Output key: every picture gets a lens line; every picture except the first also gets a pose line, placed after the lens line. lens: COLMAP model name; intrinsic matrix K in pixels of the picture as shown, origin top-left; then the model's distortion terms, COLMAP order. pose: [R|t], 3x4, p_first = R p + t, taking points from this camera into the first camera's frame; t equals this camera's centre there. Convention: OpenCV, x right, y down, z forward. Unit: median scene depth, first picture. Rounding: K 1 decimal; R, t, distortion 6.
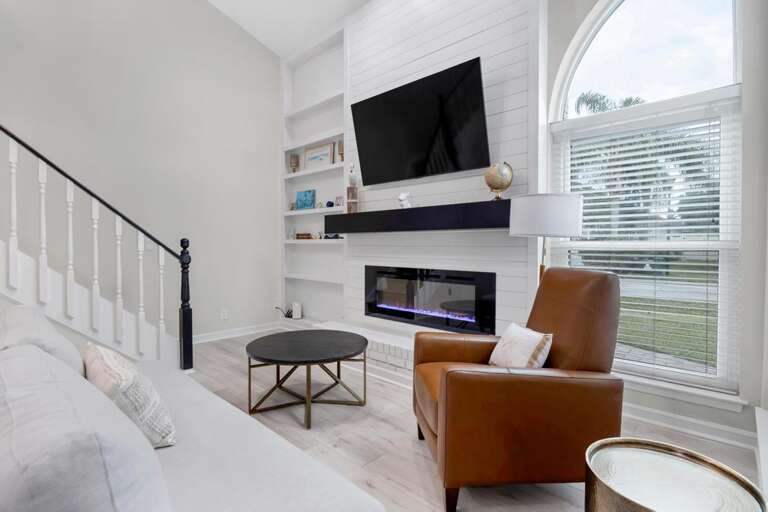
lens RADIAL K [[384.0, 0, 385.0], [0, 384.0, 252.6], [0, 0, 1]] dist [-0.001282, -0.000683]
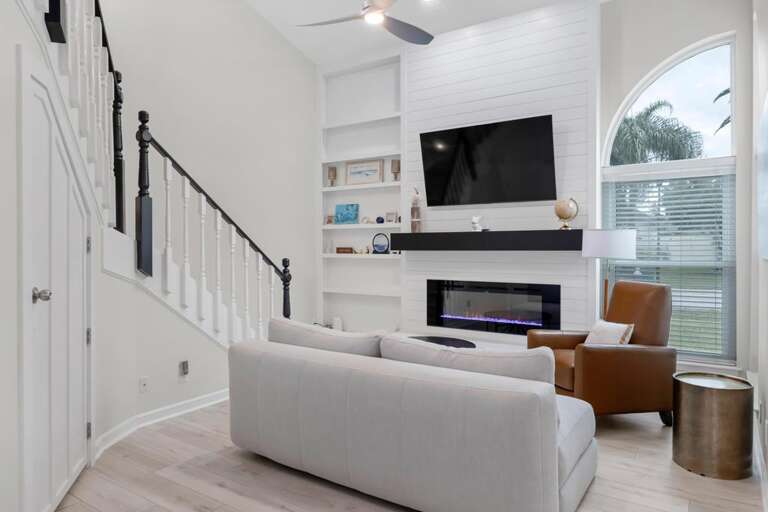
lens RADIAL K [[515.6, 0, 383.5], [0, 515.6, 256.3], [0, 0, 1]] dist [-0.004231, 0.002541]
pose [[0.988310, -0.009276, 0.152173, -0.393068], [0.008983, 0.999956, 0.002610, -0.036933], [-0.152190, -0.001213, 0.988350, -0.413685]]
